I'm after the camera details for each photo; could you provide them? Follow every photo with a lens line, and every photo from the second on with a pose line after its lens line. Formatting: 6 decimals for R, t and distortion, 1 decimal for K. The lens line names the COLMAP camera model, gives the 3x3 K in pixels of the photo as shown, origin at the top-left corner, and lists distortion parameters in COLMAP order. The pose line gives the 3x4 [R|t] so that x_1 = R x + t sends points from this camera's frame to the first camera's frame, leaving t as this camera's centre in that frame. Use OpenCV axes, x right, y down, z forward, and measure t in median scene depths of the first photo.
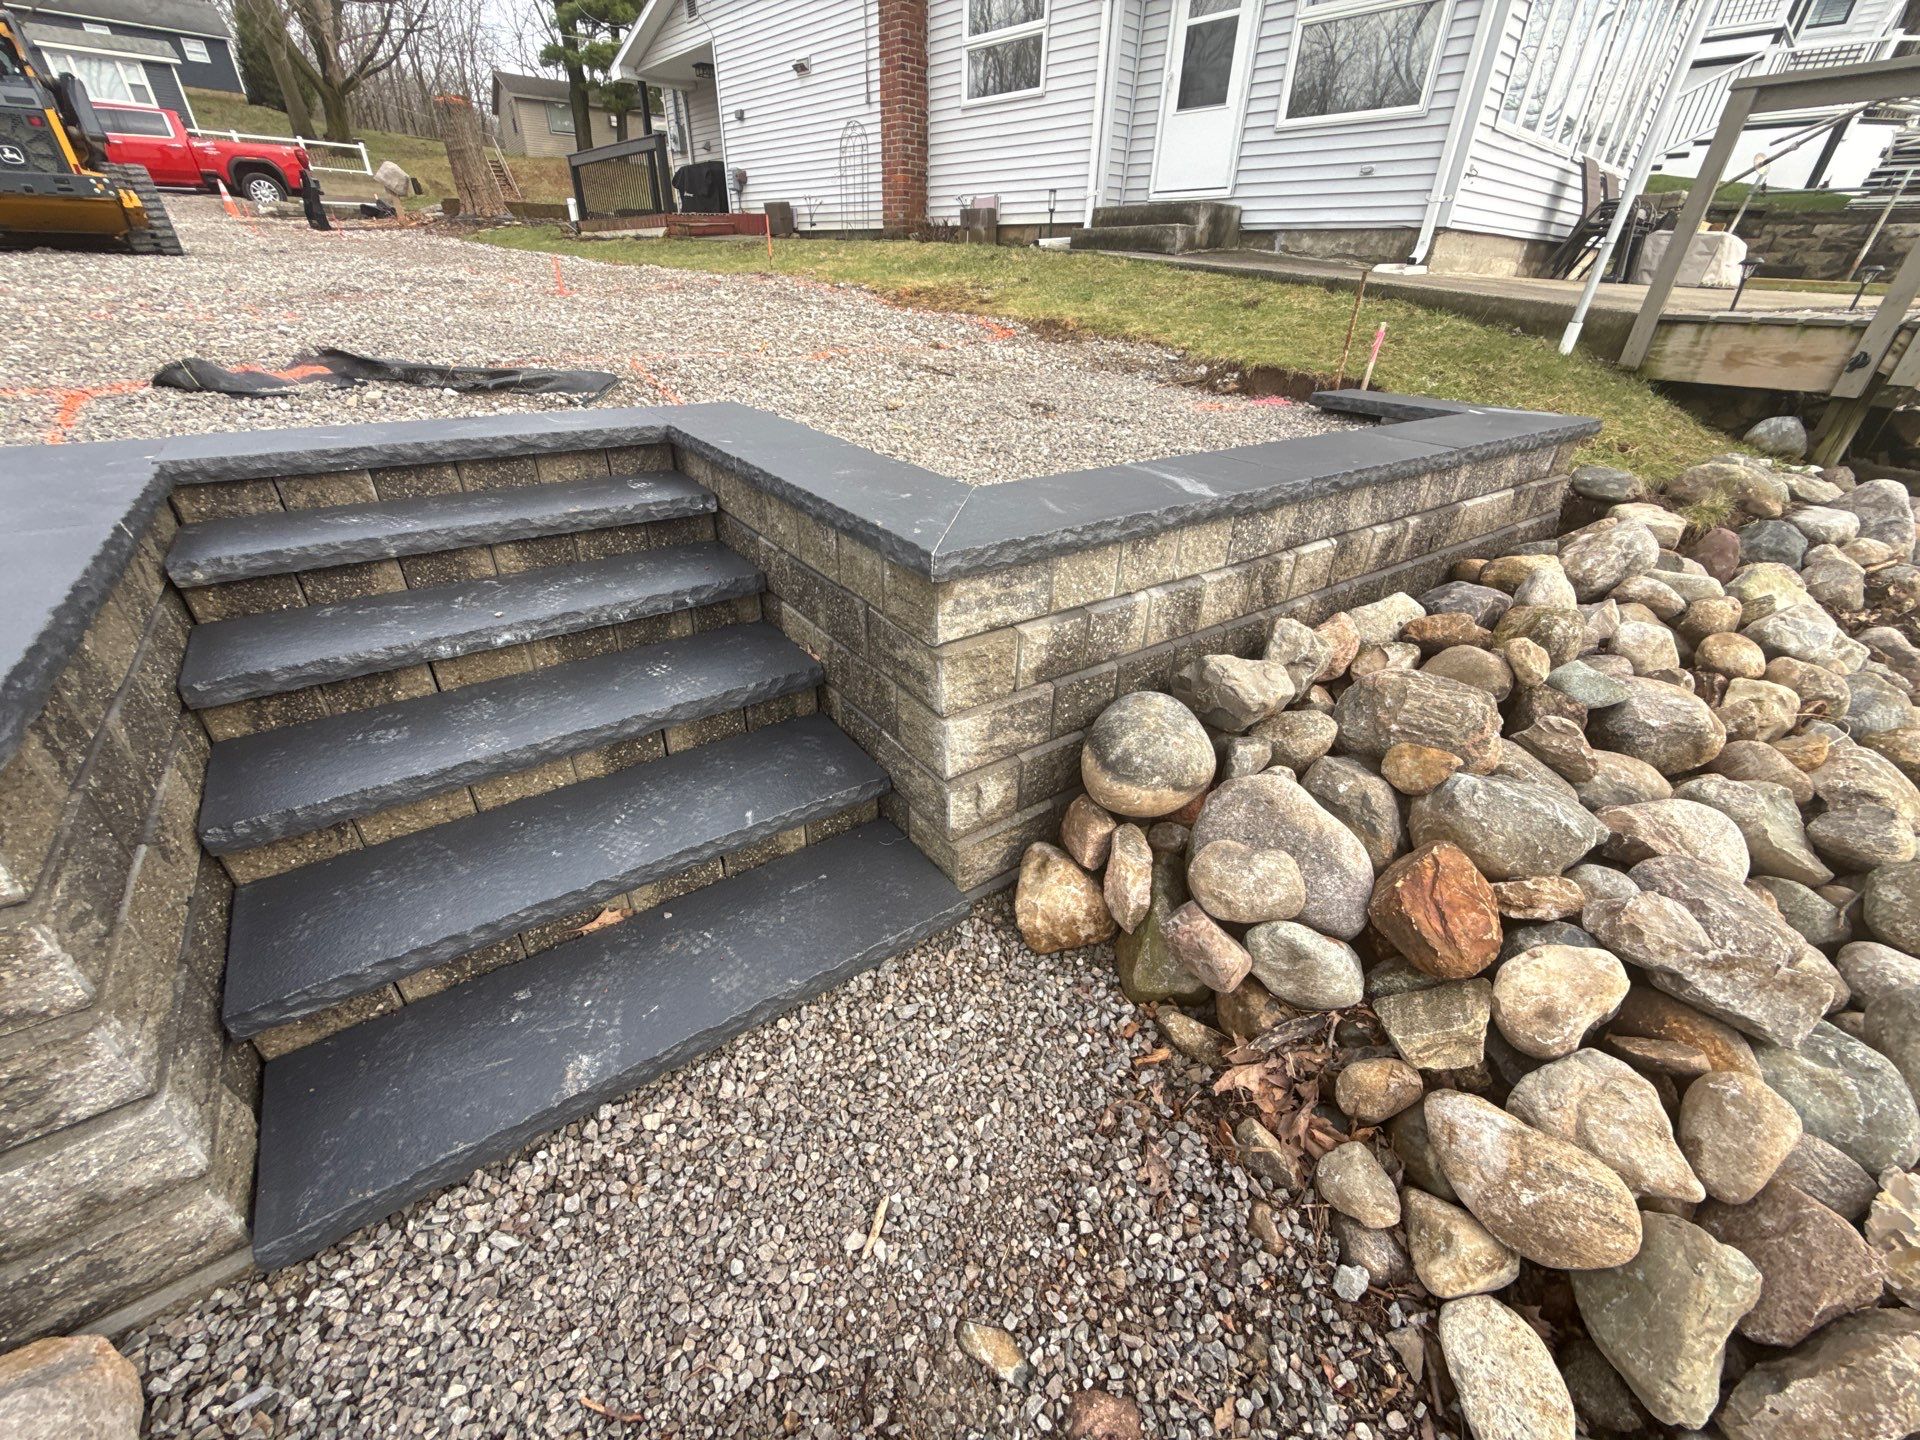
lens RADIAL K [[762.2, 0, 963.1], [0, 762.2, 720.1], [0, 0, 1]] dist [0.001470, -0.000131]
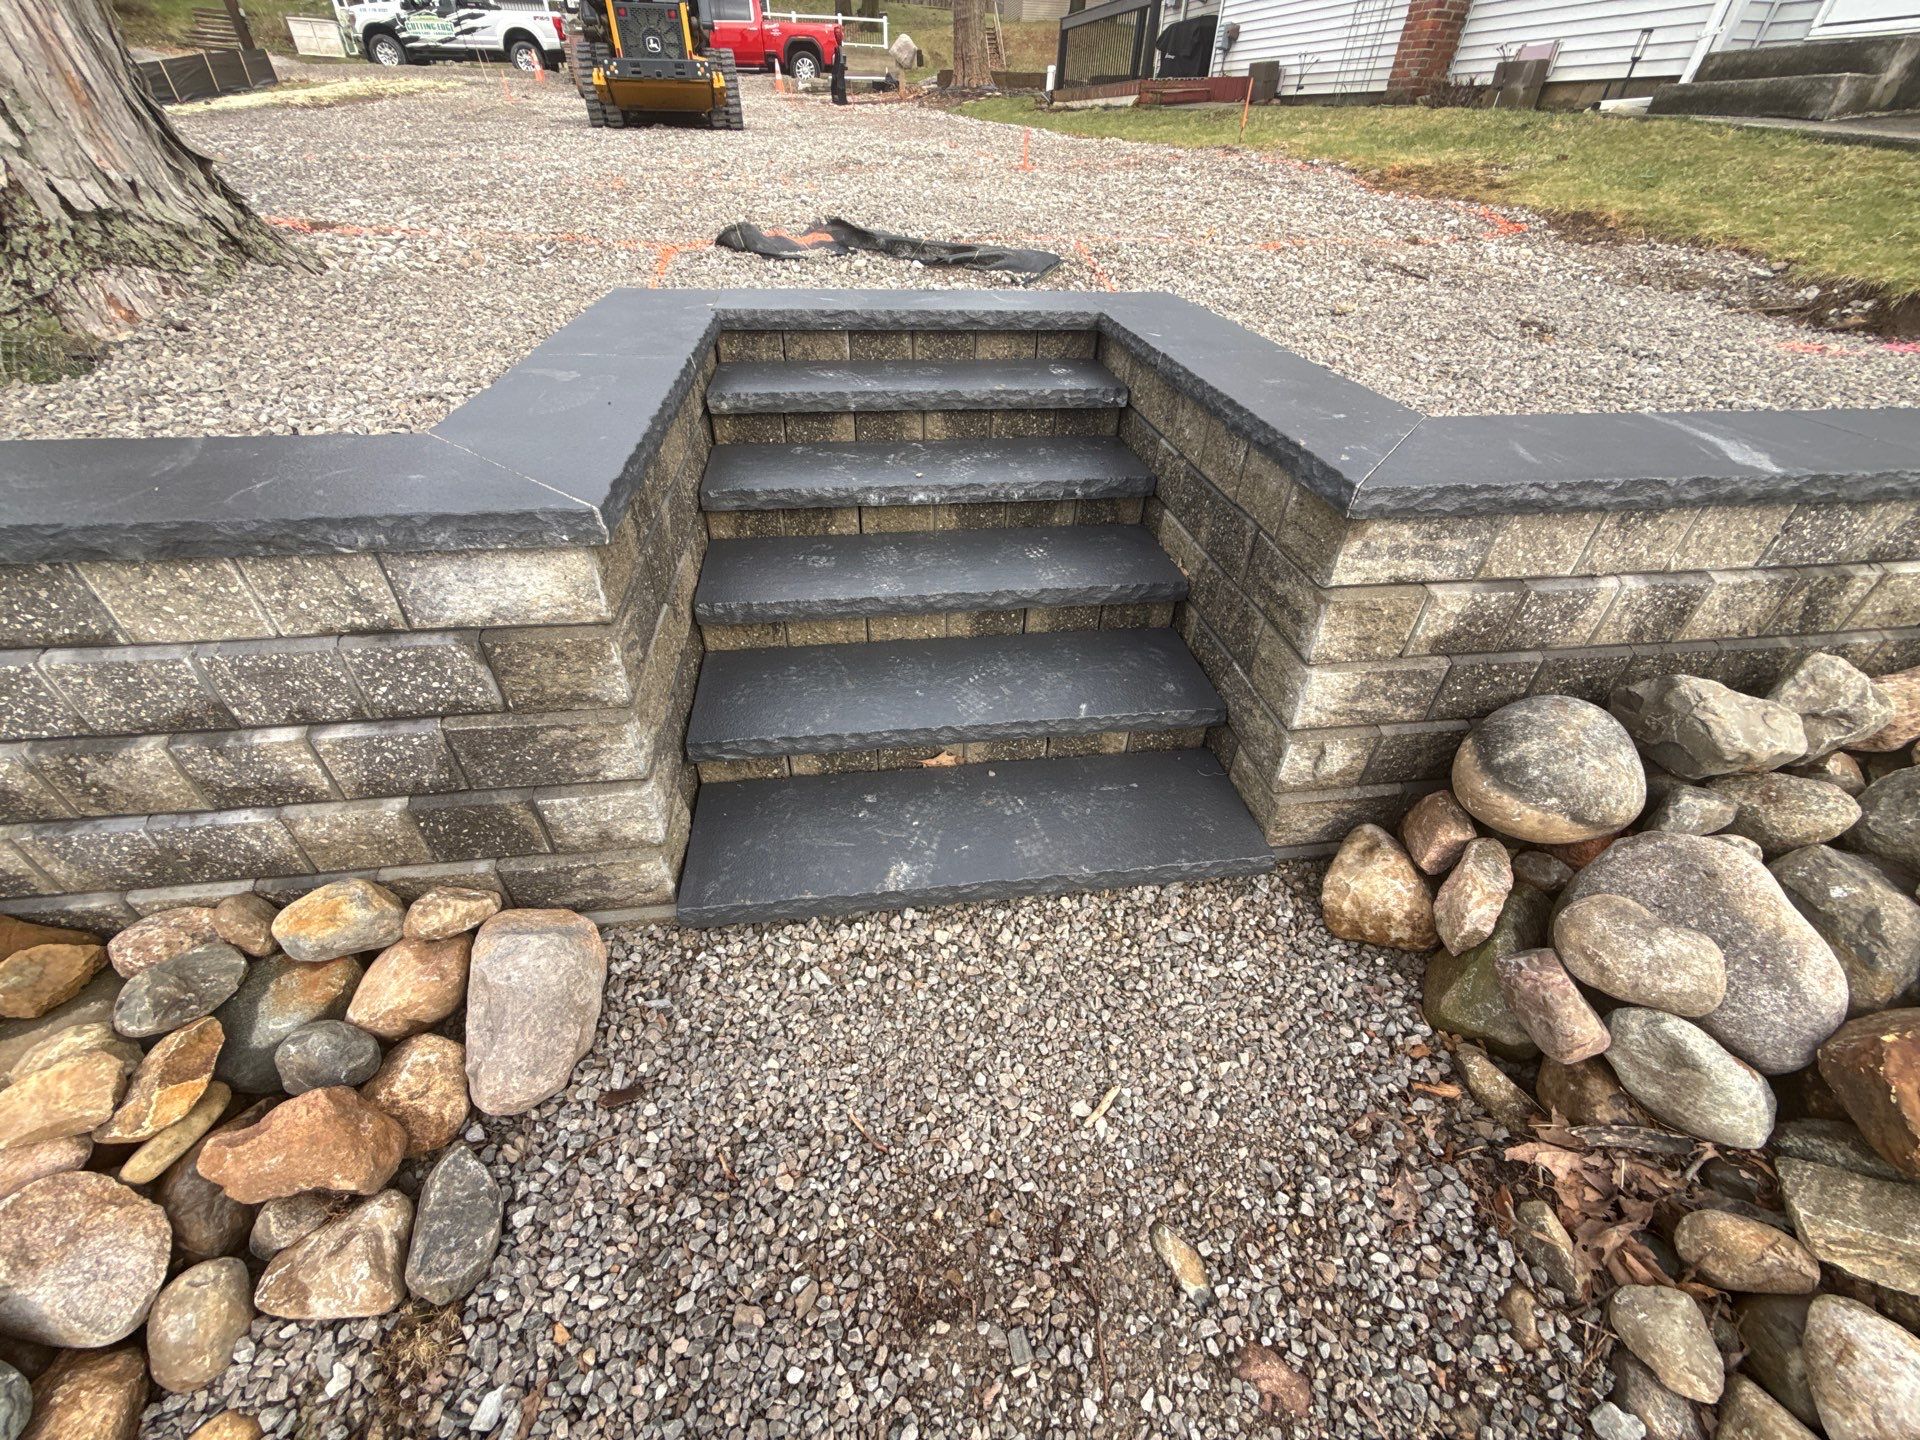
lens RADIAL K [[762.2, 0, 963.1], [0, 762.2, 720.1], [0, 0, 1]] dist [0.001470, -0.000131]
pose [[0.883353, 0.283621, -0.373158, -0.027083], [-0.239143, 0.957442, 0.161602, 0.009983], [0.403111, -0.053513, 0.913585, -0.021988]]
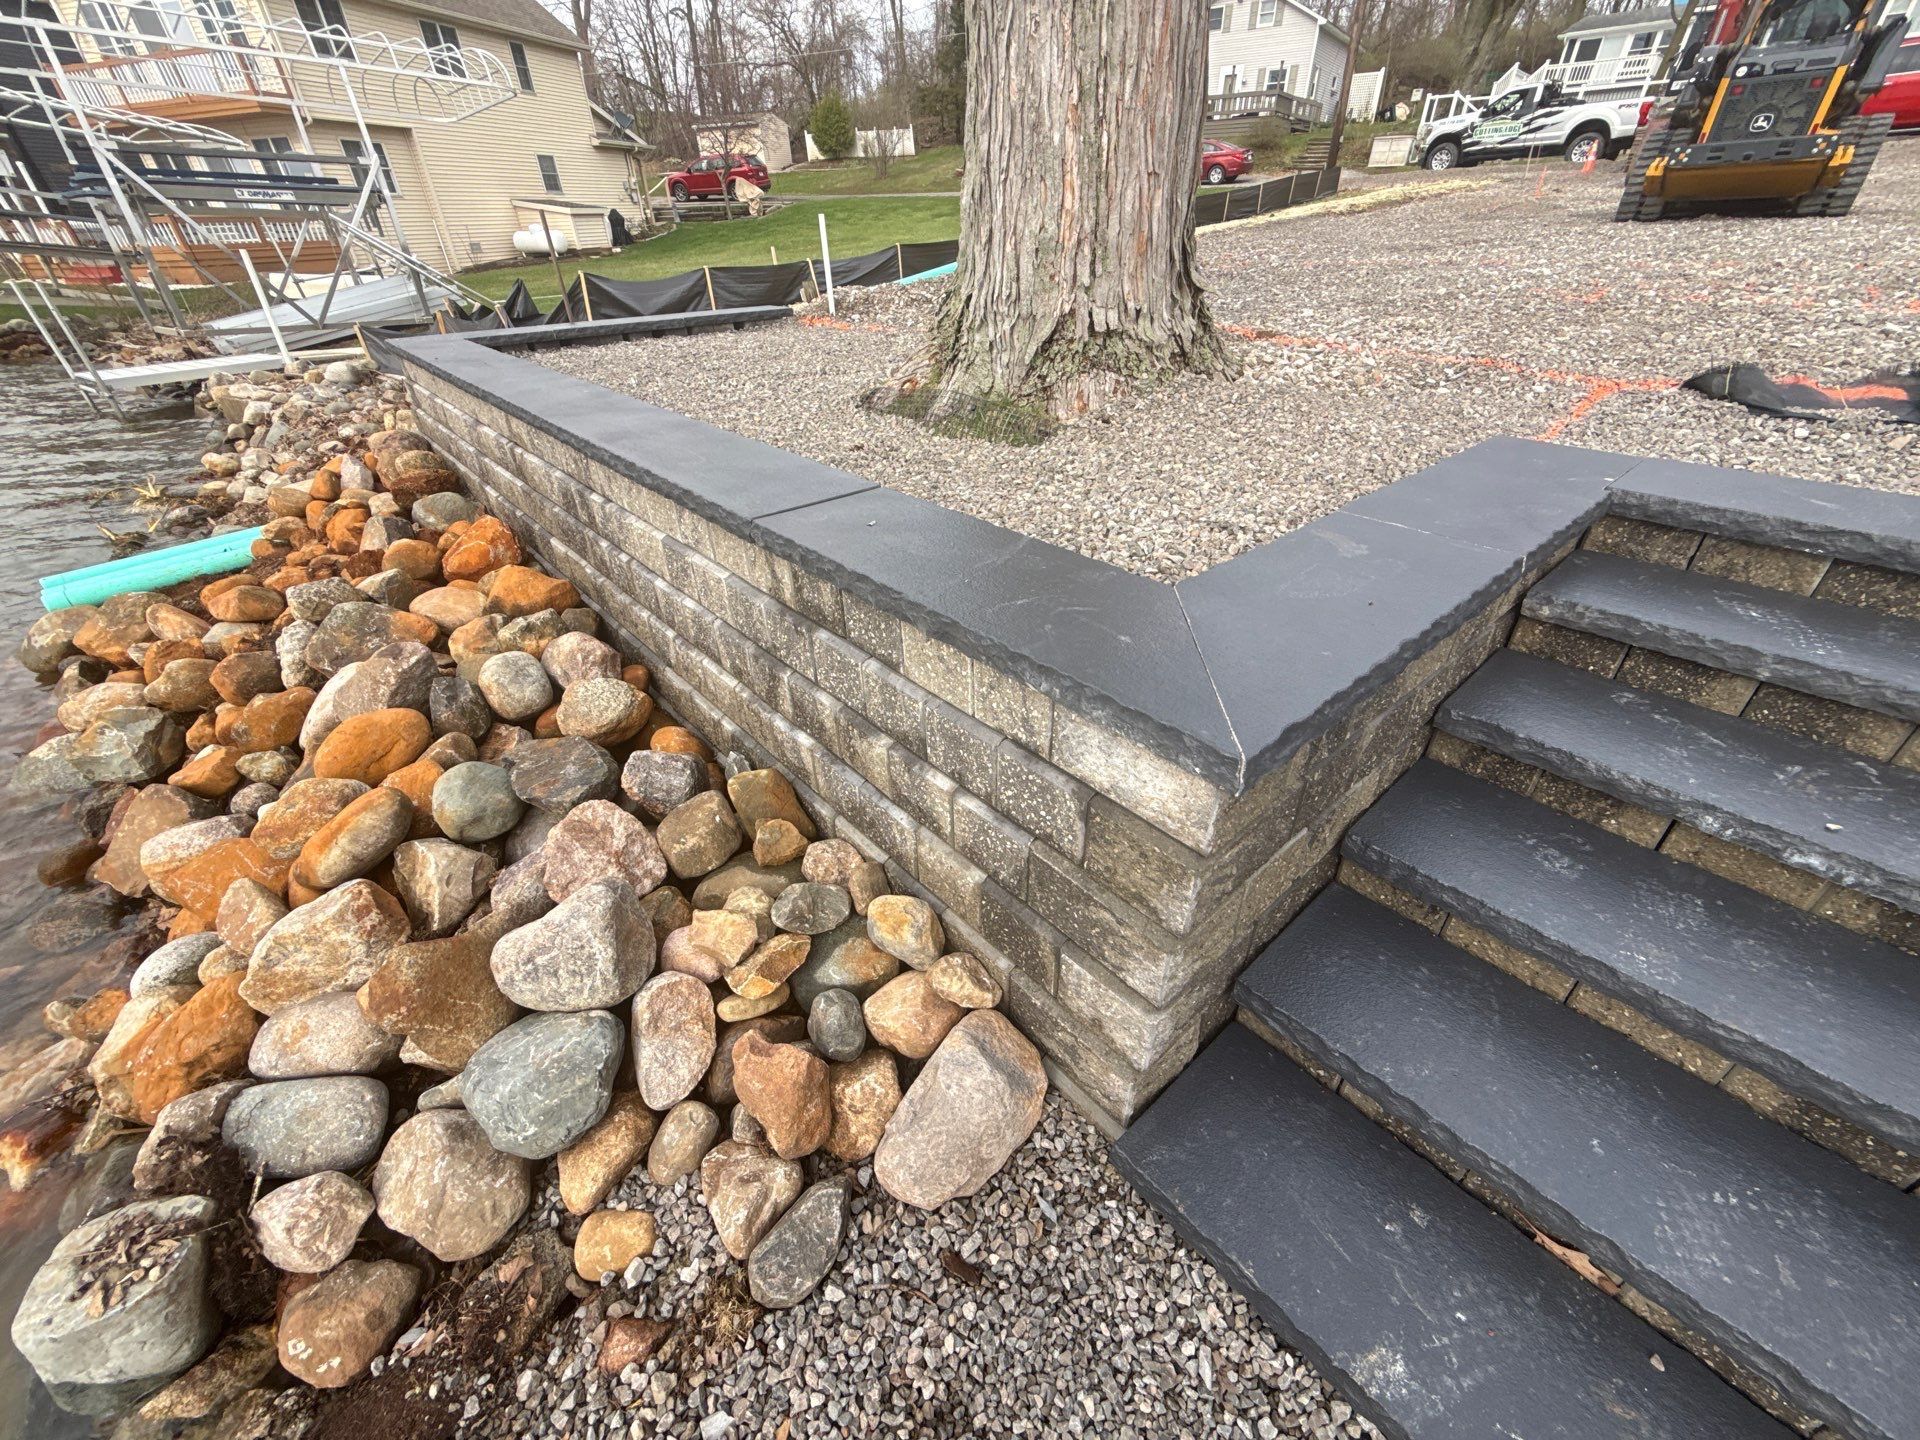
lens RADIAL K [[762.2, 0, 963.1], [0, 762.2, 720.1], [0, 0, 1]] dist [0.001470, -0.000131]
pose [[0.090594, 0.523625, -0.847119, -0.153061], [-0.483436, 0.766795, 0.422274, -0.118428], [0.870679, 0.371272, 0.322606, 0.082072]]
